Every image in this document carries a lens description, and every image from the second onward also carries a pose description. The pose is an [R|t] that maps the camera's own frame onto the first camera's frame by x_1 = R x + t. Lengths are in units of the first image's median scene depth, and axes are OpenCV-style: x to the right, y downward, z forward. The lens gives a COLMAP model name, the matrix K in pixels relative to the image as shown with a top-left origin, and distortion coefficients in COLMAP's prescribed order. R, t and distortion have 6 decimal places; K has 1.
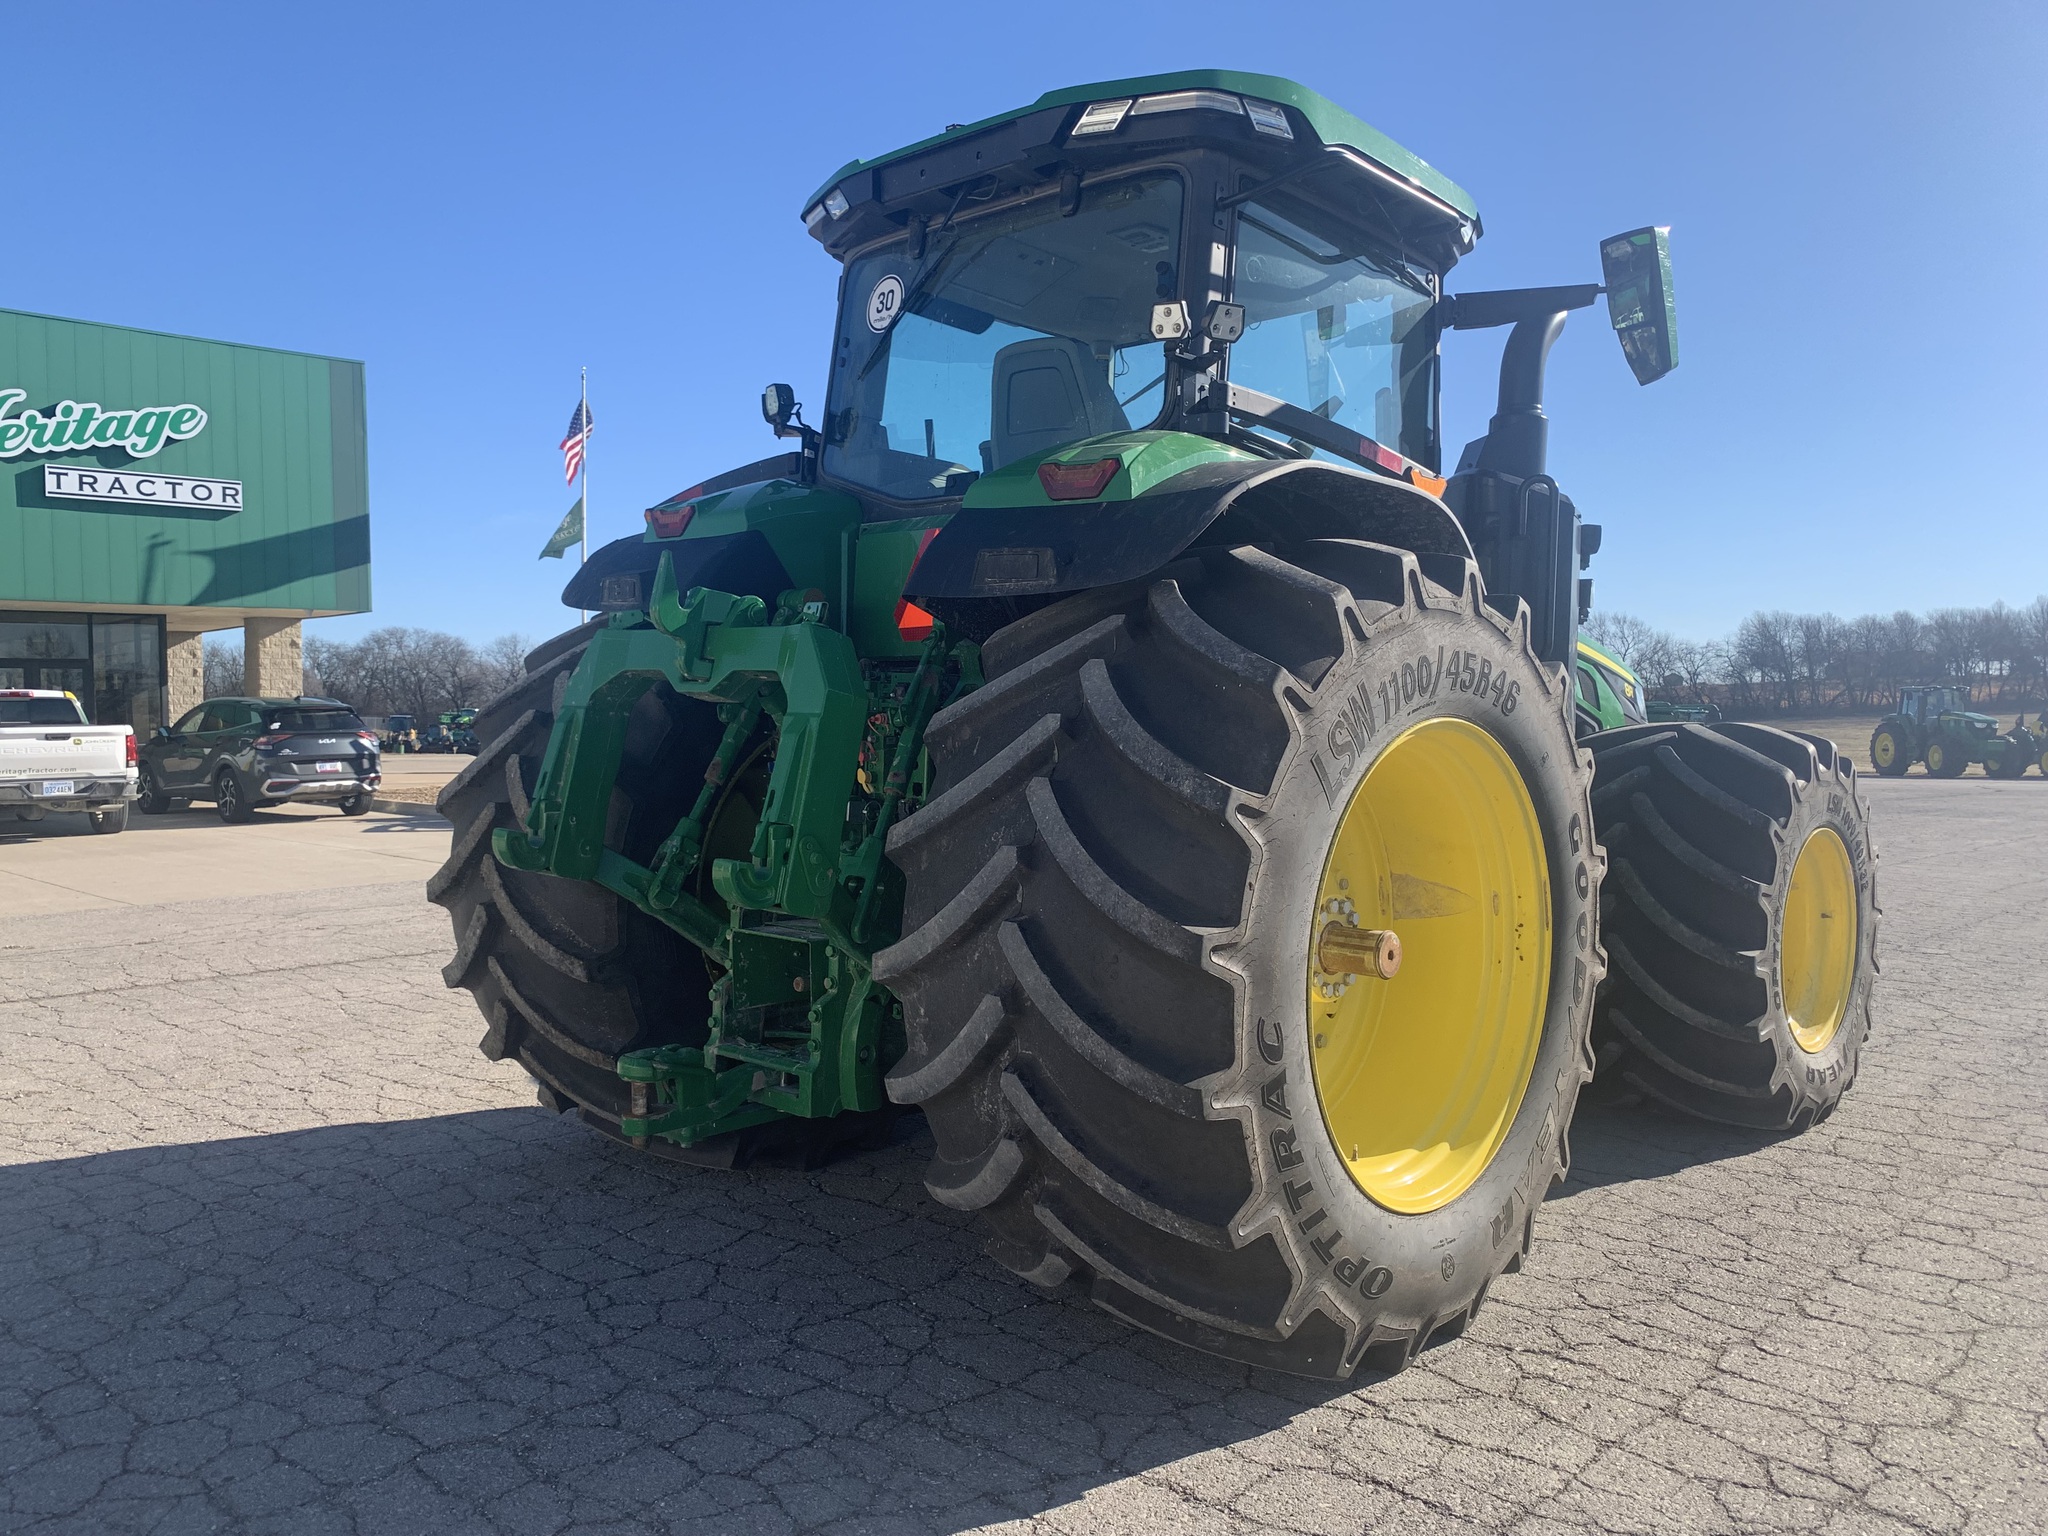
lens RADIAL K [[1560.3, 0, 1019.9], [0, 1560.3, 740.8], [0, 0, 1]] dist [0.030732, -0.039017]
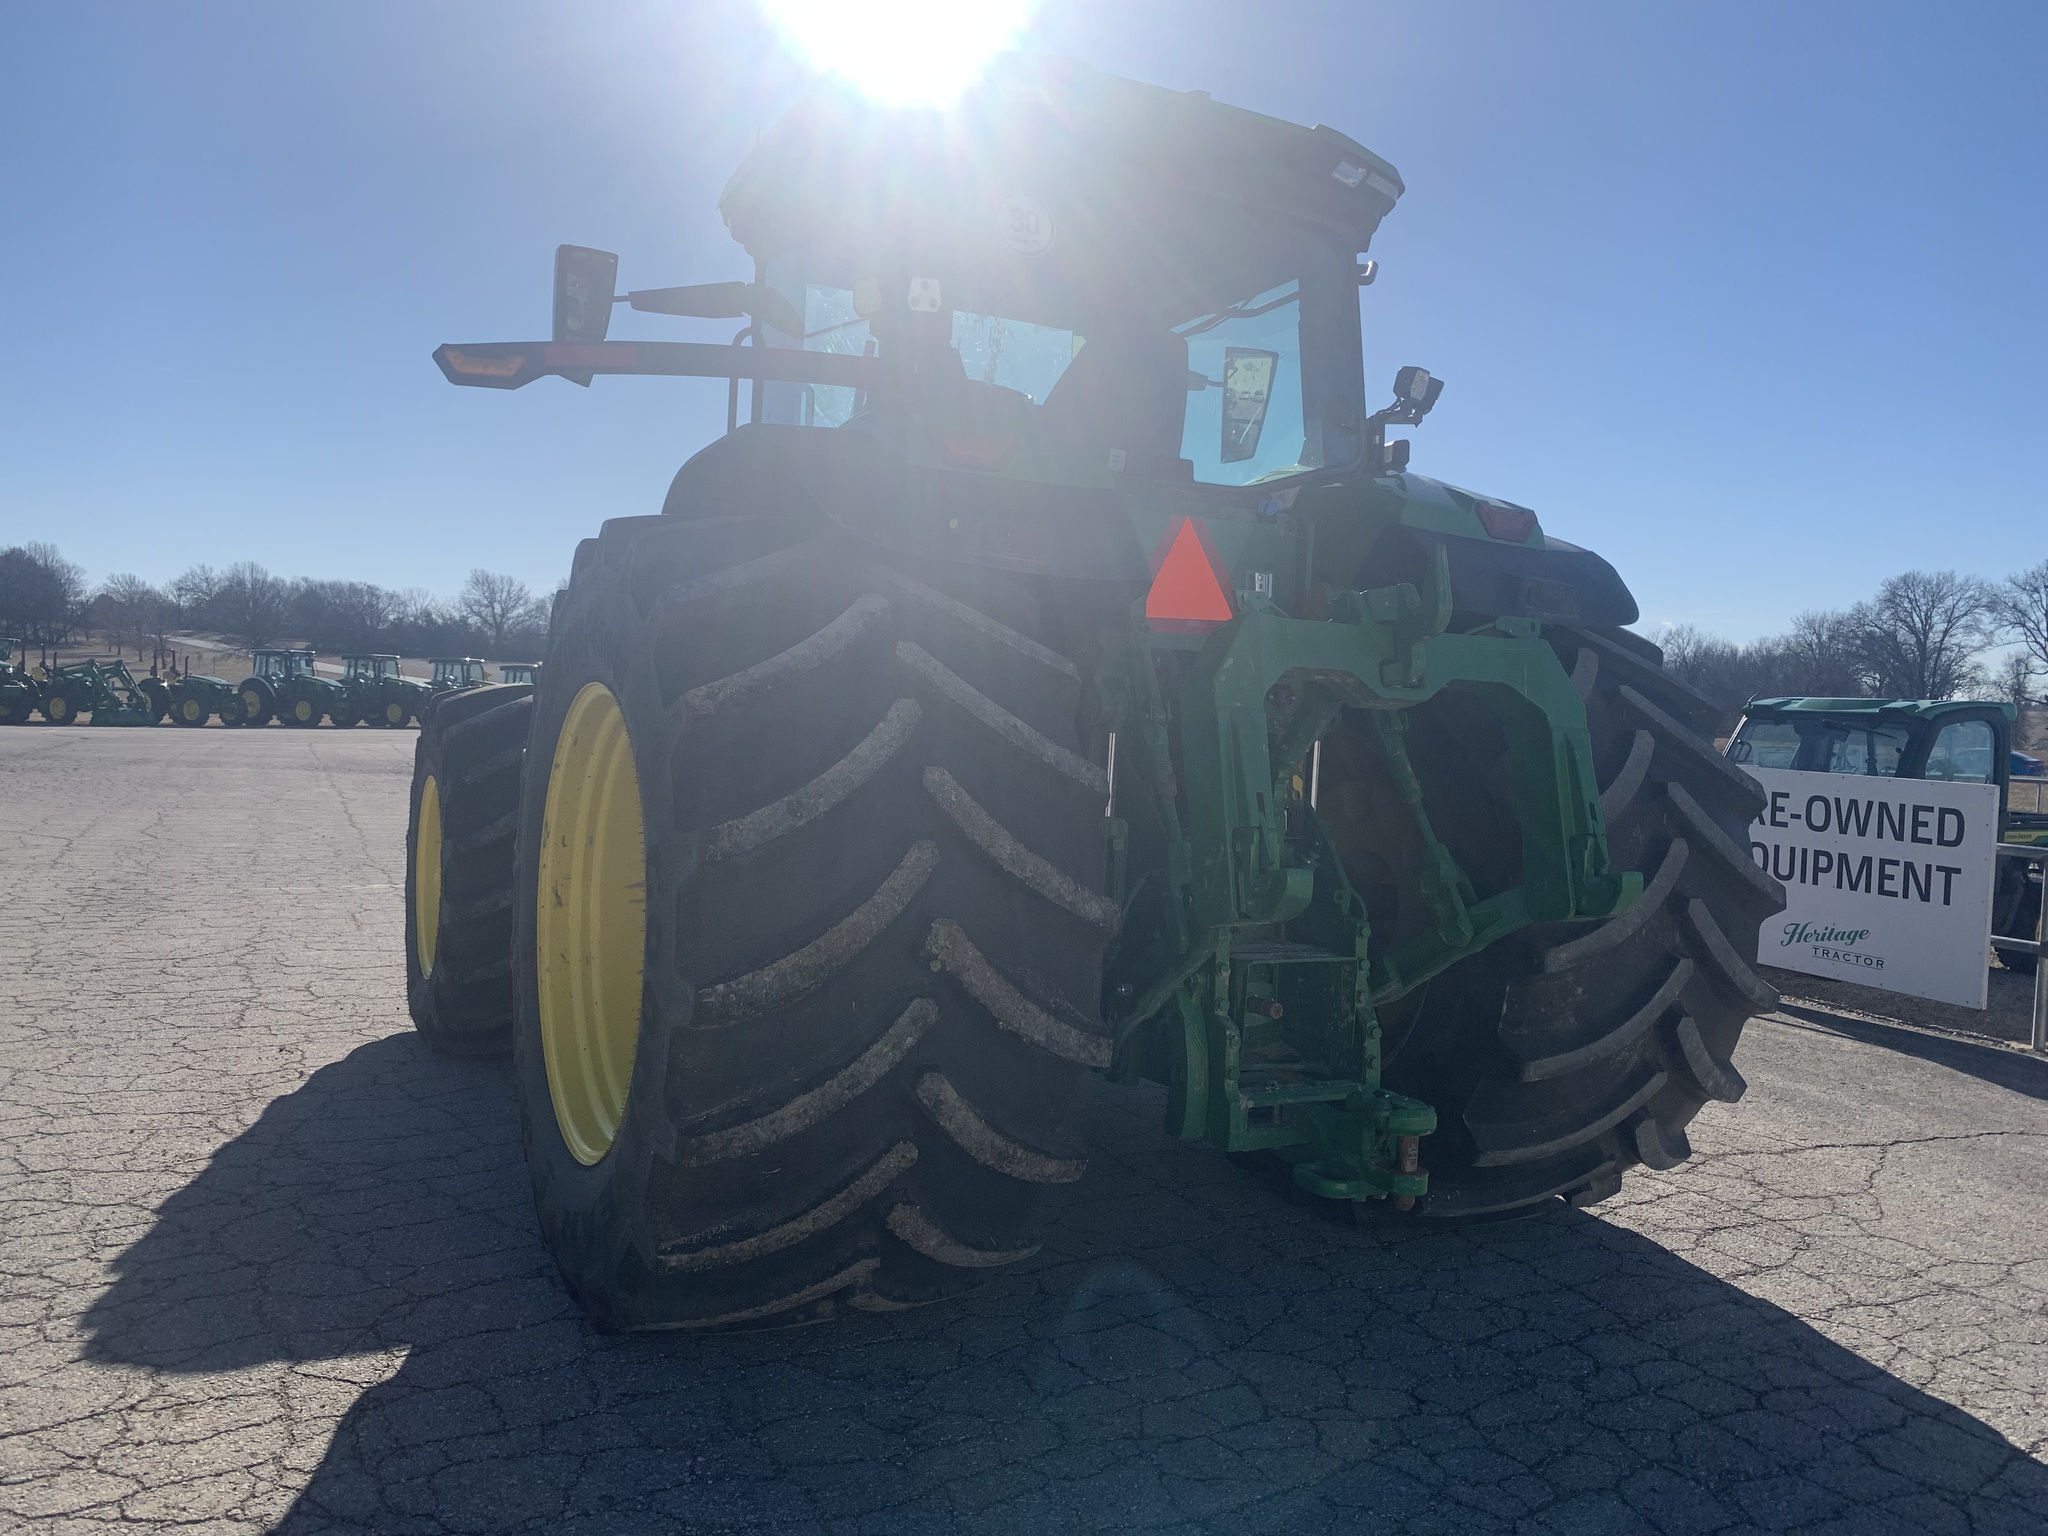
lens RADIAL K [[1560.3, 0, 1024.4], [0, 1560.3, 747.0], [0, 0, 1]] dist [0.030732, -0.039017]
pose [[0.331035, -0.016641, 0.943472, -0.975694], [-0.023627, 0.999385, 0.025917, -0.018861], [-0.943323, -0.030870, 0.330439, 0.773259]]
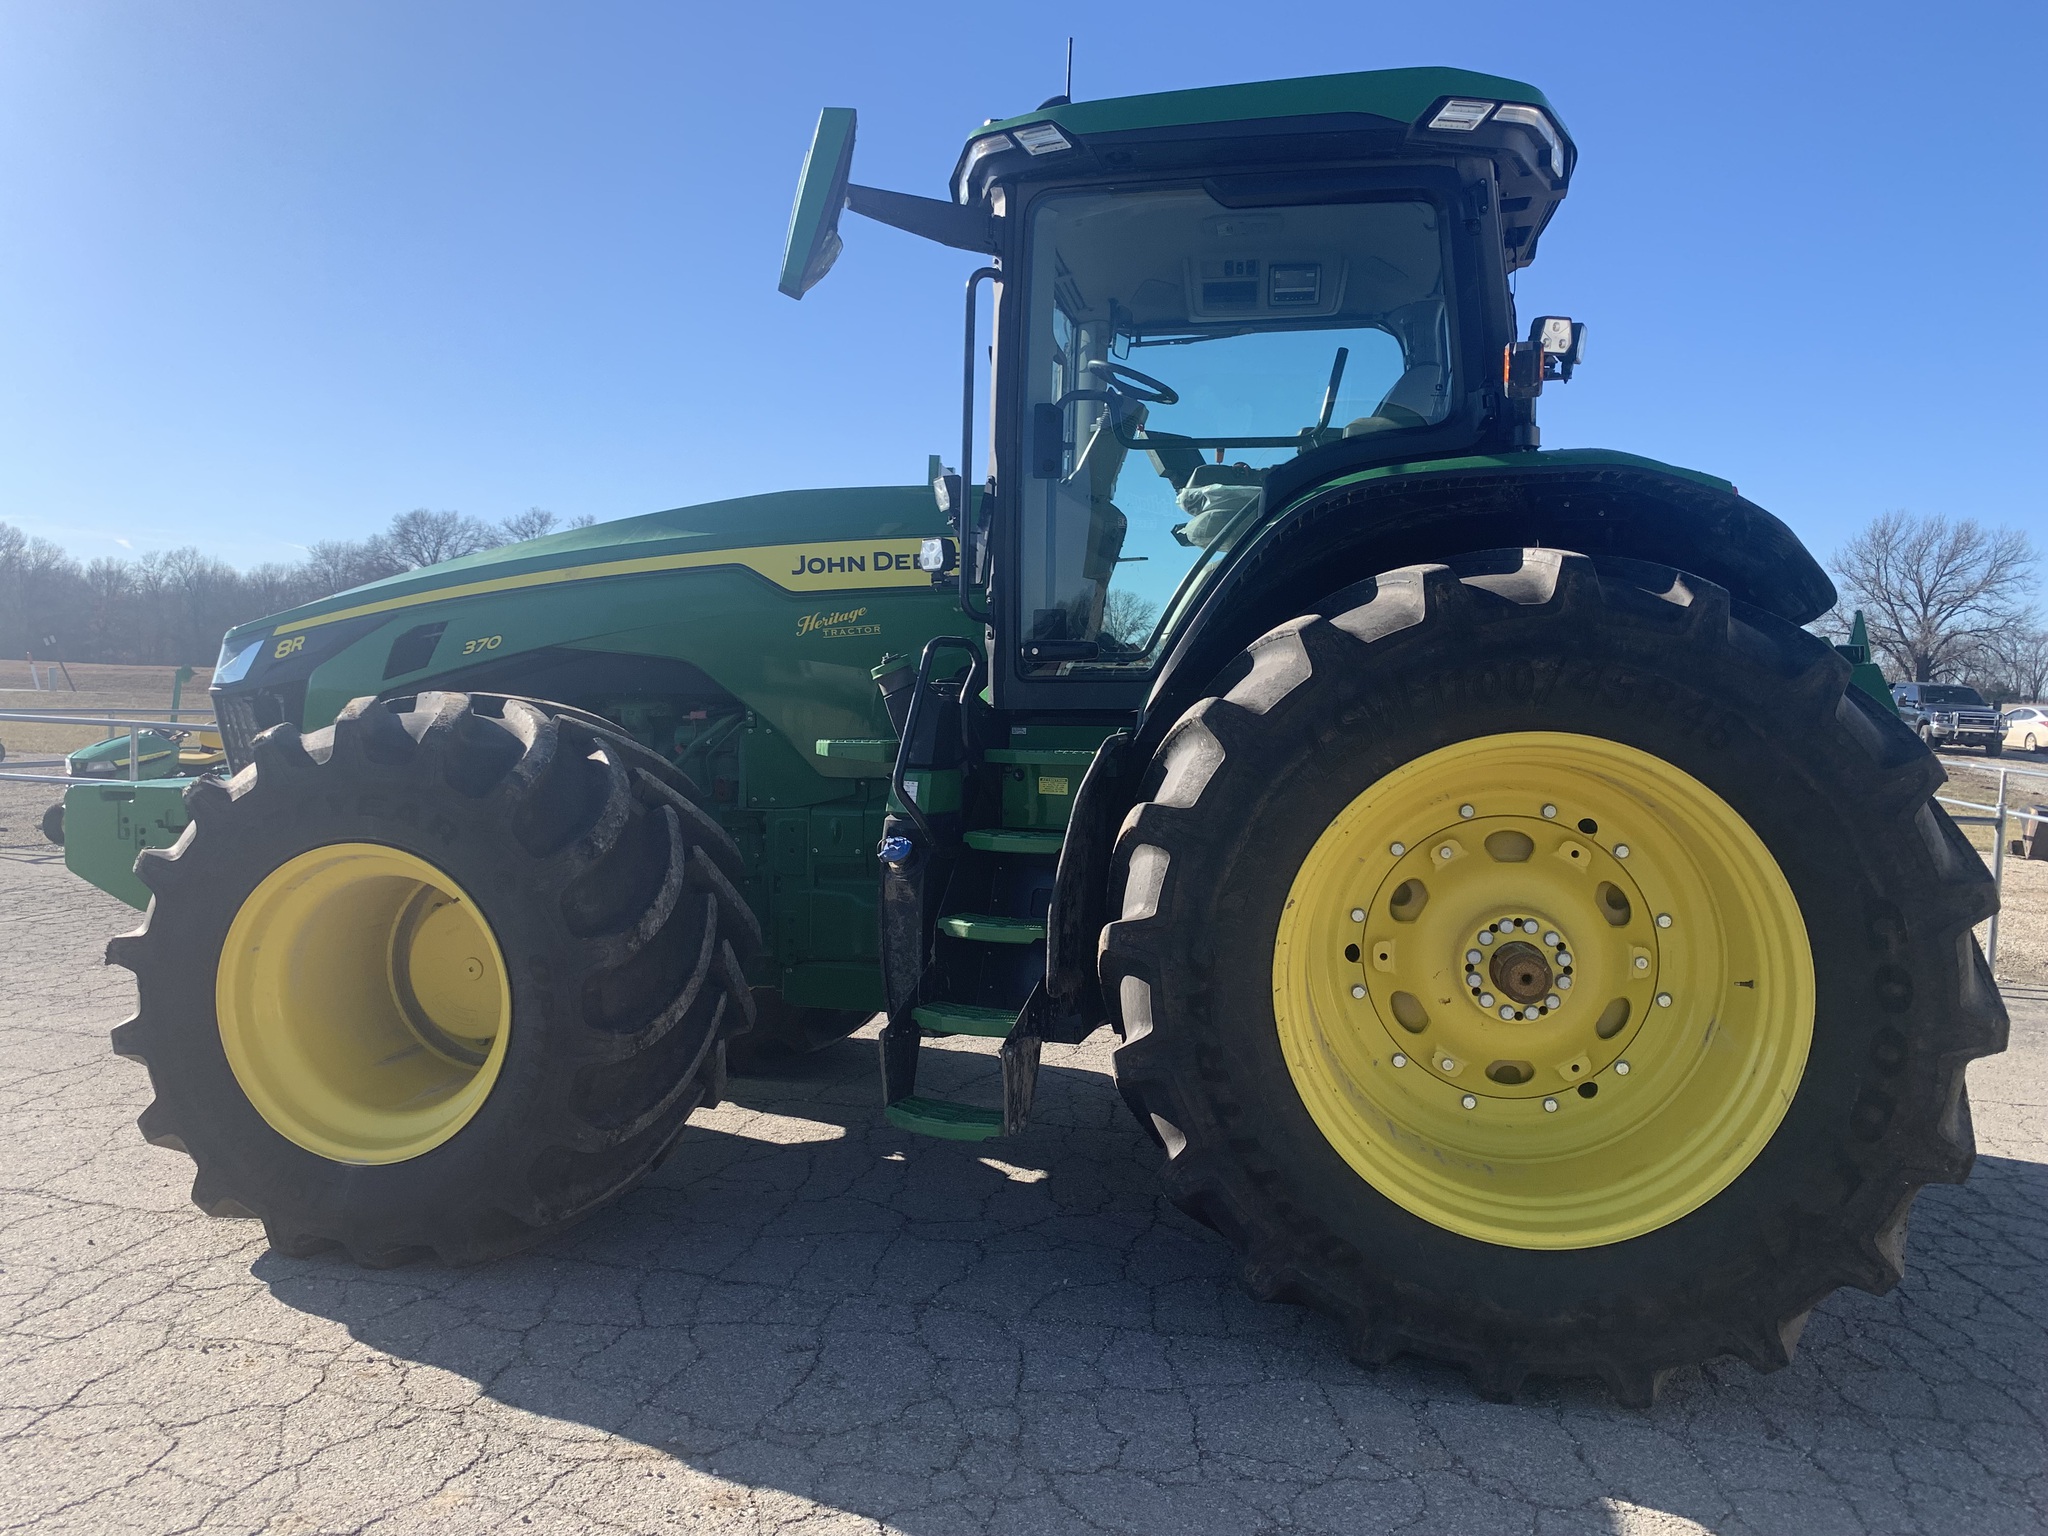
lens RADIAL K [[1560.3, 0, 1030.5], [0, 1560.3, 747.7], [0, 0, 1]] dist [0.030732, -0.039017]
pose [[-0.540655, -0.055148, 0.839435, -0.773288], [-0.024005, 0.998454, 0.050134, -0.050612], [-0.840902, 0.006955, -0.541143, 1.870503]]
